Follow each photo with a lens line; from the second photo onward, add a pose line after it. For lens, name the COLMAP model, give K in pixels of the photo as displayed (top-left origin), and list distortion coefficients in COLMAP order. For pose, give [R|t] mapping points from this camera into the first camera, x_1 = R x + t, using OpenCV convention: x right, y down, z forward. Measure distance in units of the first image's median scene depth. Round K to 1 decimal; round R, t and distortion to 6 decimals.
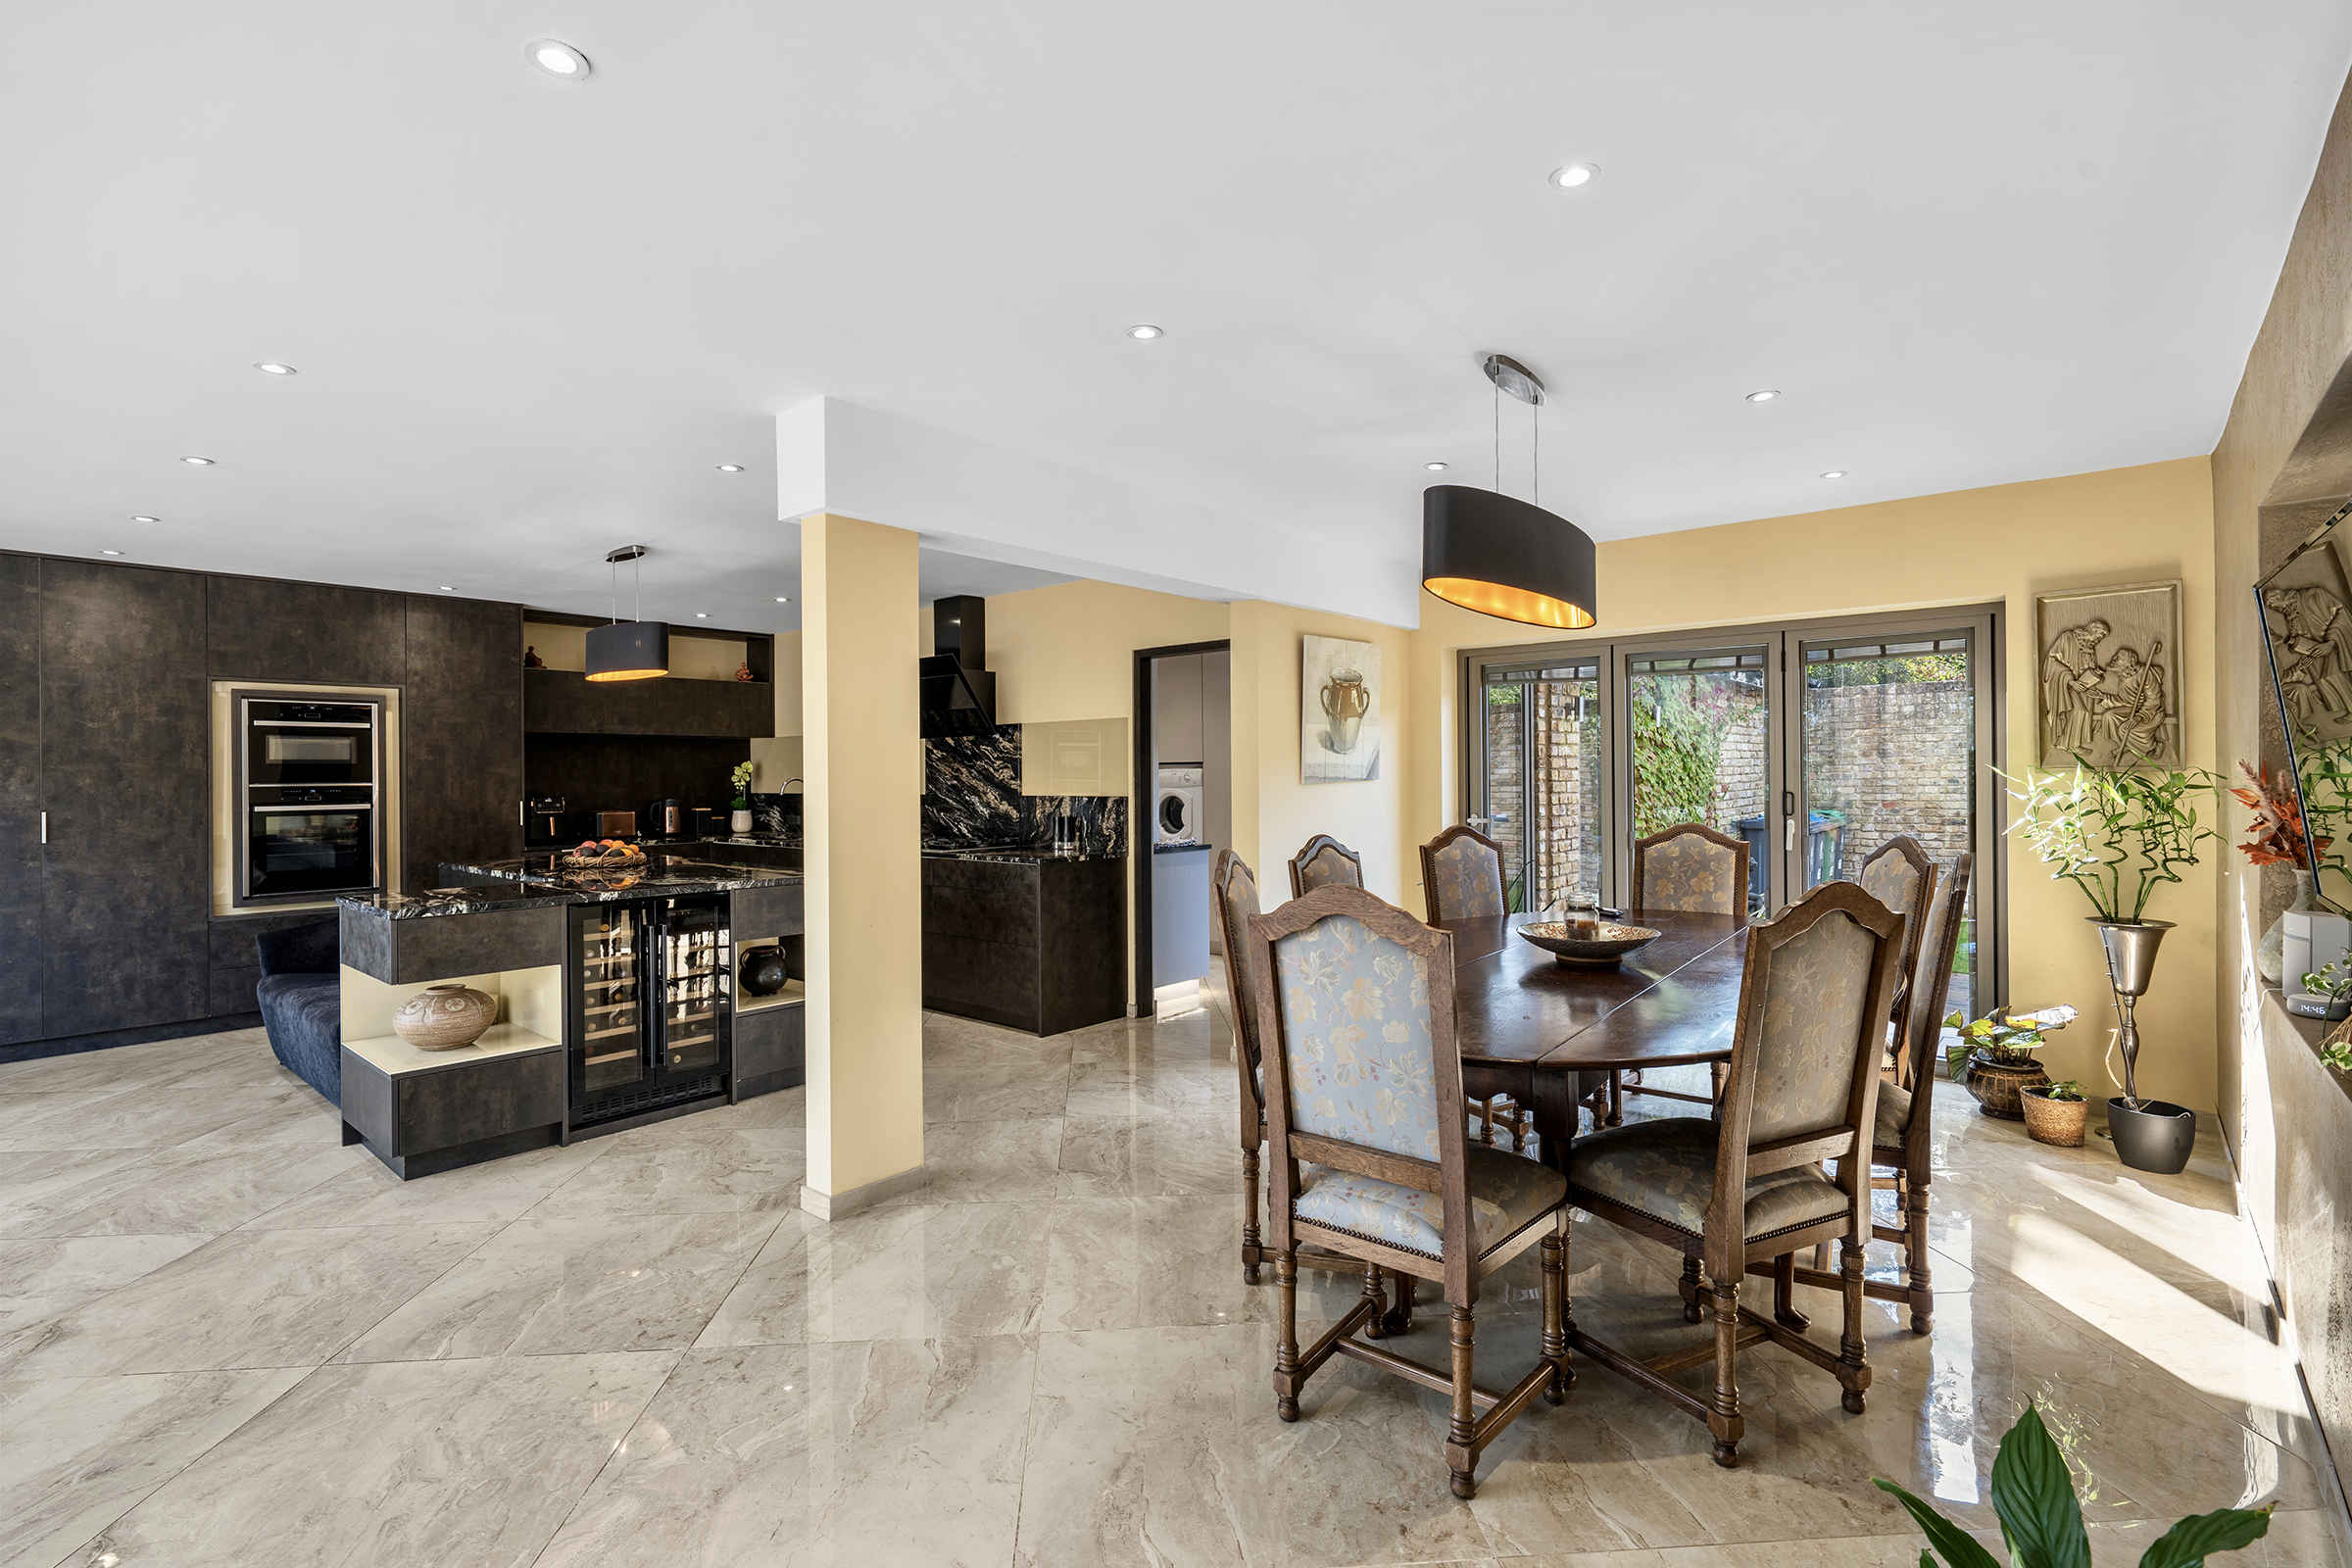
lens RADIAL K [[1071.8, 0, 1169.3], [0, 1071.8, 781.6], [0, 0, 1]] dist [-0.001573, -0.000084]
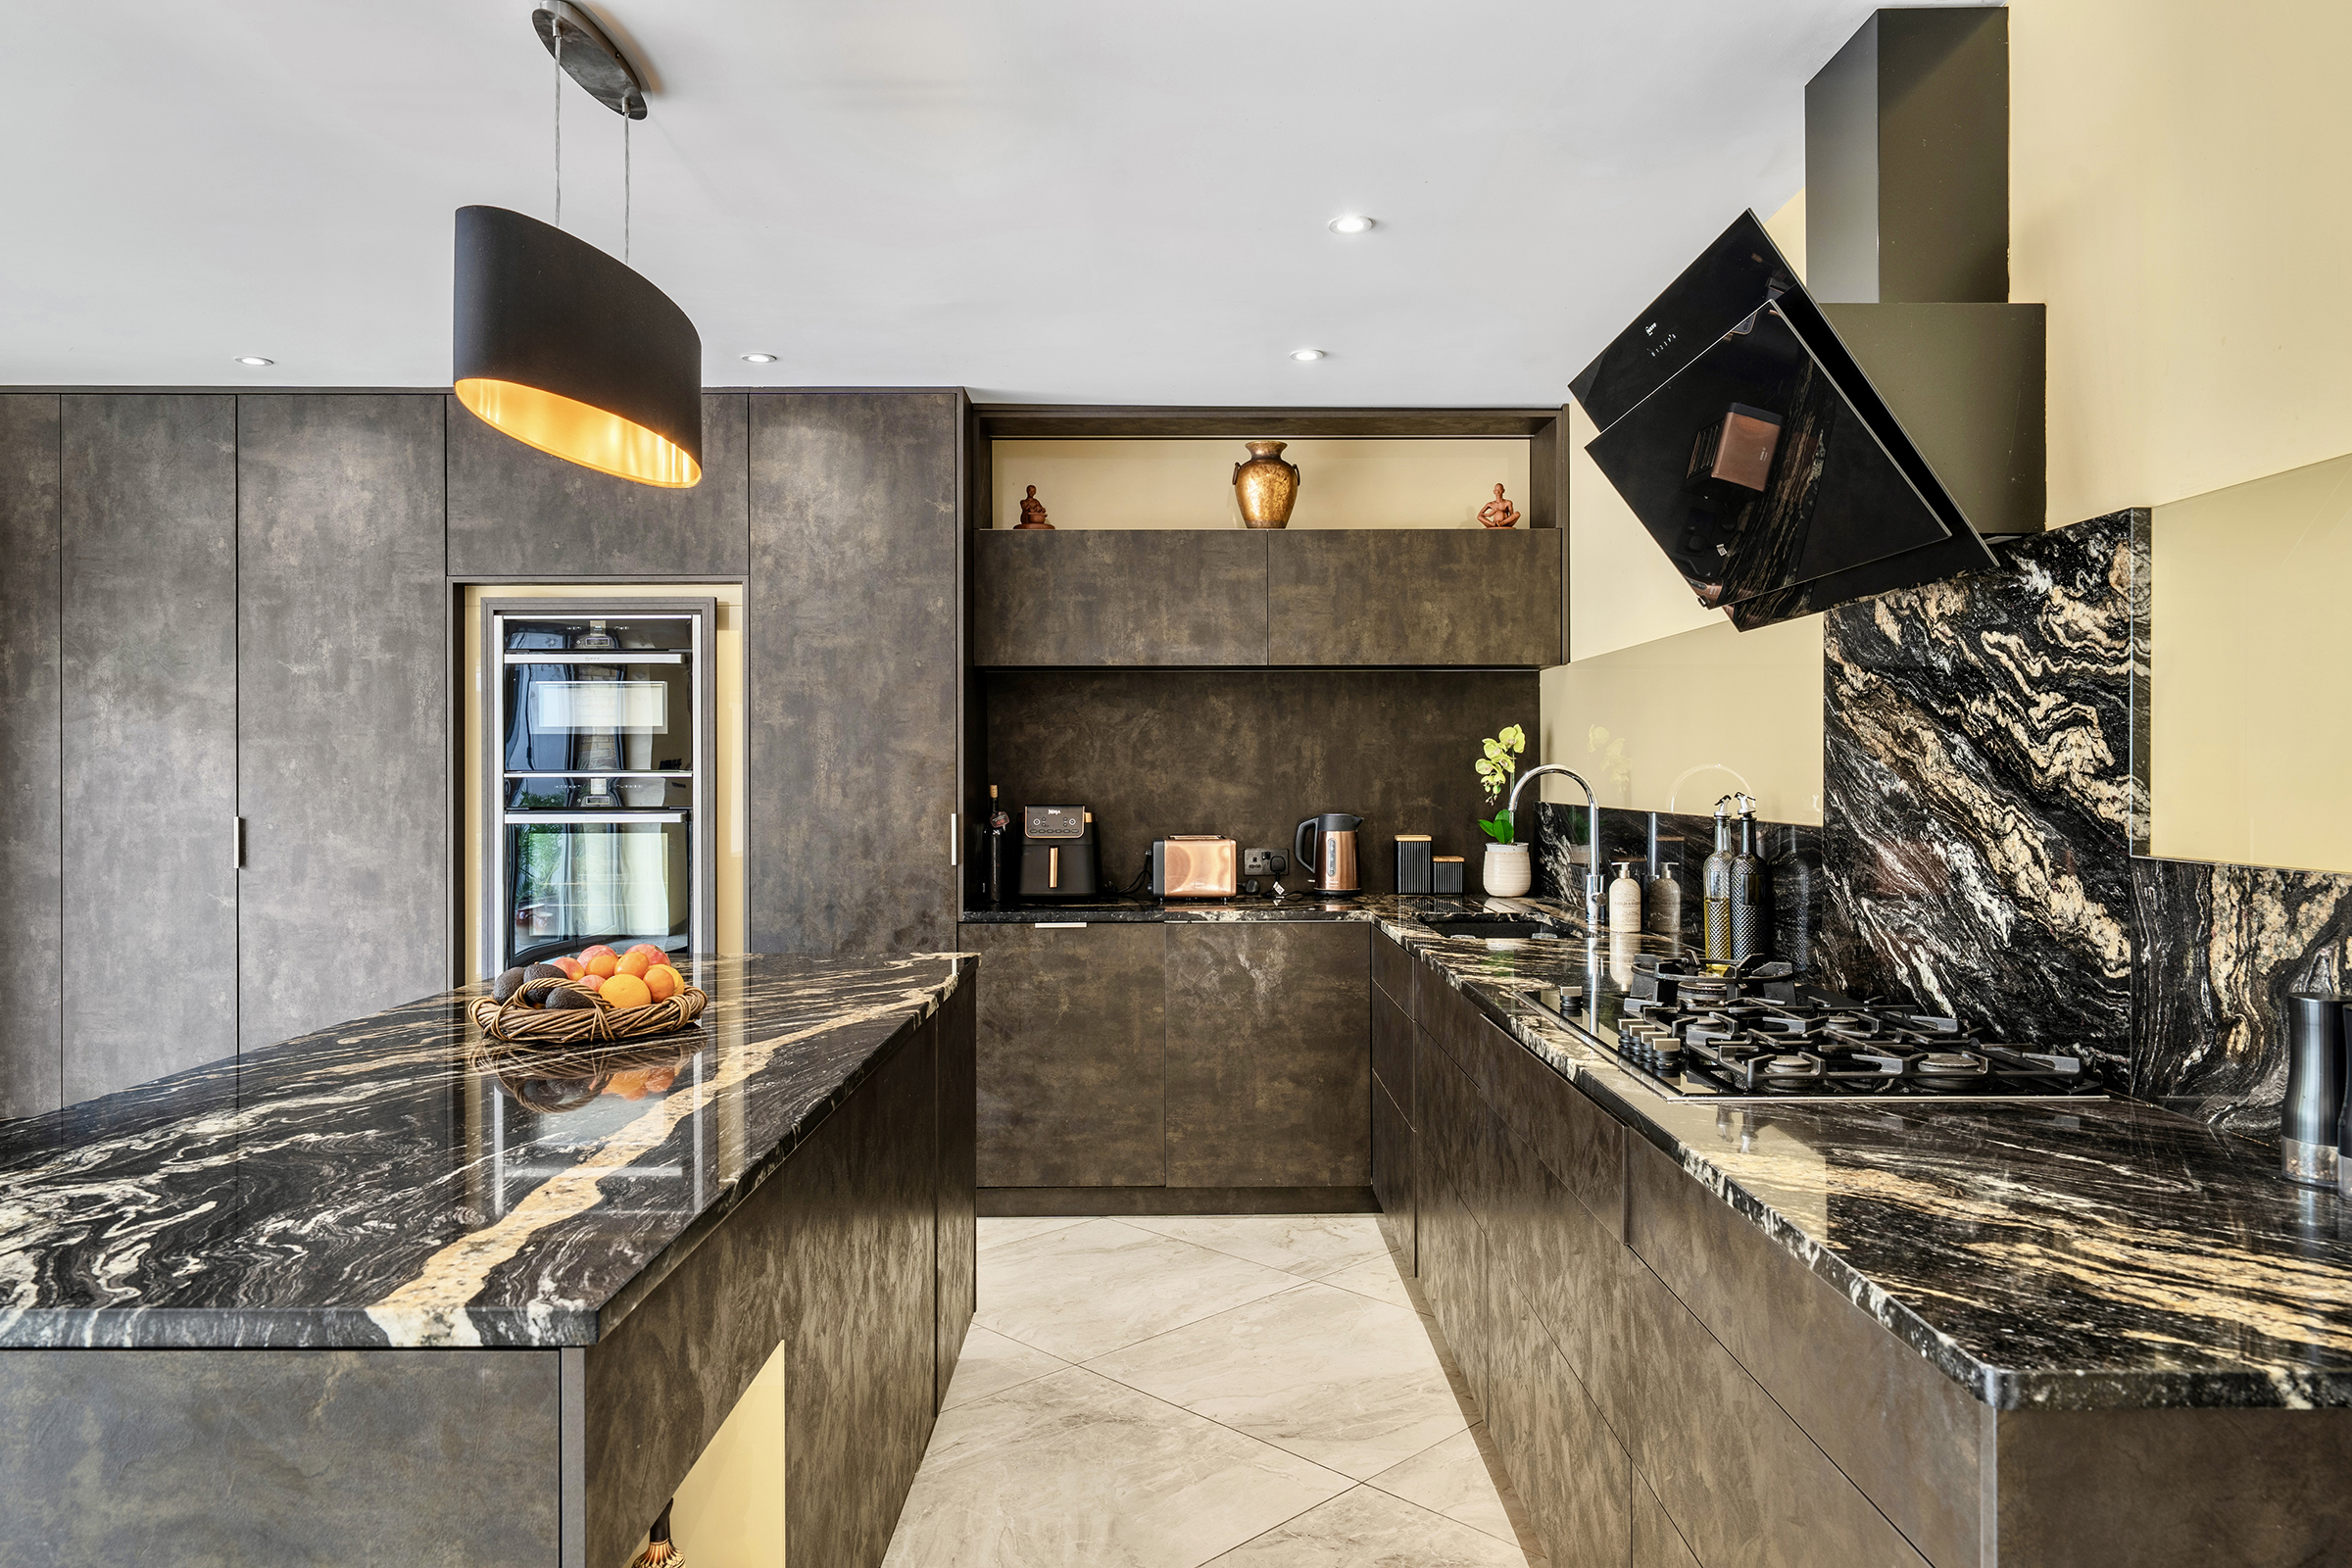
lens RADIAL K [[1553.1, 0, 1185.6], [0, 1553.1, 785.7], [0, 0, 1]] dist [0.006786, 0.000979]
pose [[0.654041, 0.014388, -0.756323, -0.032585], [-0.007169, 0.999892, 0.012822, -0.003088], [0.756425, -0.002964, 0.654073, 0.661613]]
